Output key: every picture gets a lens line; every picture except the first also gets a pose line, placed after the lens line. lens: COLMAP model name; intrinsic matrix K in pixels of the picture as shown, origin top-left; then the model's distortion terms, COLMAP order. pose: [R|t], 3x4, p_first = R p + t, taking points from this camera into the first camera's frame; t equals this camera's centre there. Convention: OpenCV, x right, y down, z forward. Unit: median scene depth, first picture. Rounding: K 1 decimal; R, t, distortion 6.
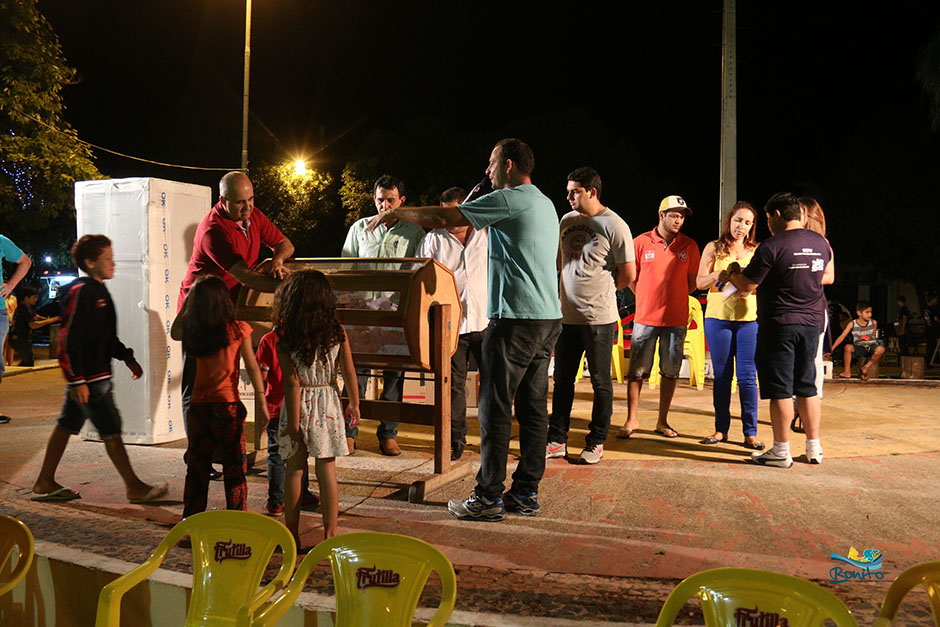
lens RADIAL K [[862.5, 0, 460.3], [0, 862.5, 311.5], [0, 0, 1]] dist [-0.039977, 0.000000]
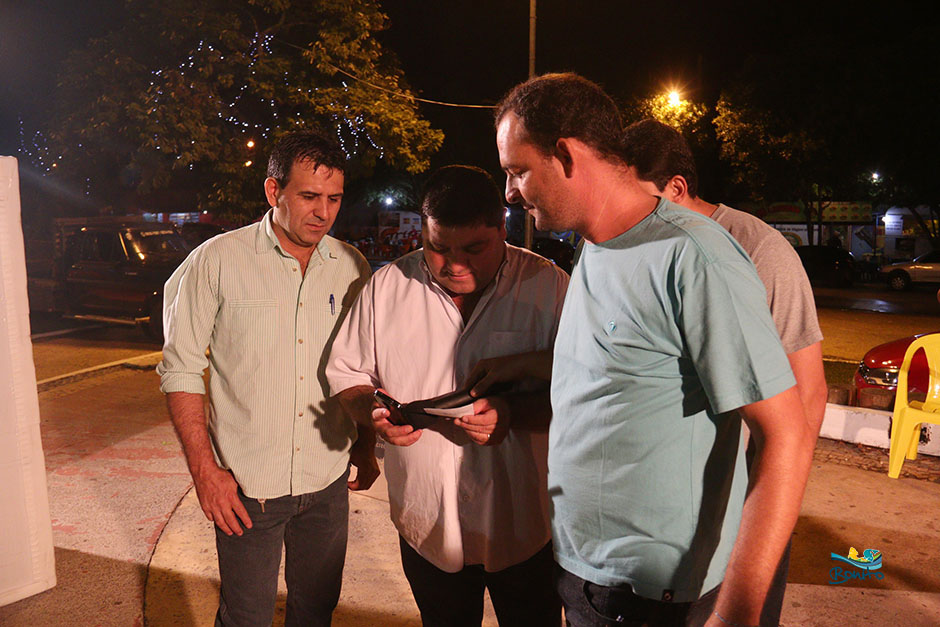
lens RADIAL K [[779.0, 0, 465.0], [0, 779.0, 298.2], [0, 0, 1]] dist [-0.173866, 0.135232]
pose [[0.874778, 0.044965, -0.482434, 0.065958], [-0.004406, 0.996382, 0.084877, -0.036302], [0.484505, -0.072123, 0.871810, 0.274569]]
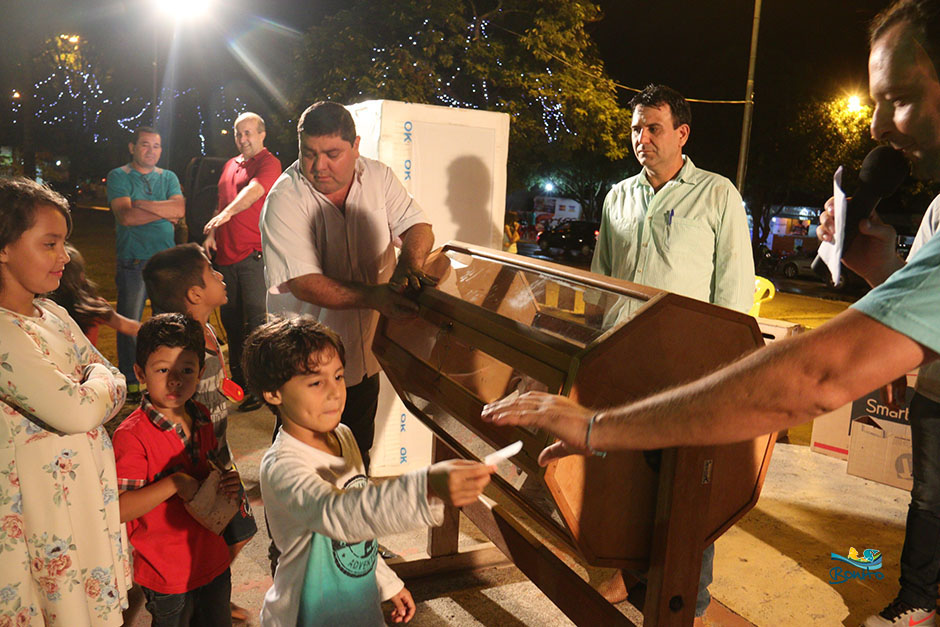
lens RADIAL K [[779.0, 0, 463.4], [0, 779.0, 296.2], [0, 0, 1]] dist [-0.173866, 0.135232]
pose [[0.775922, 0.124118, -0.618498, 0.028272], [-0.075374, 0.991670, 0.104446, -0.023580], [0.626310, -0.034423, 0.778814, 0.188430]]
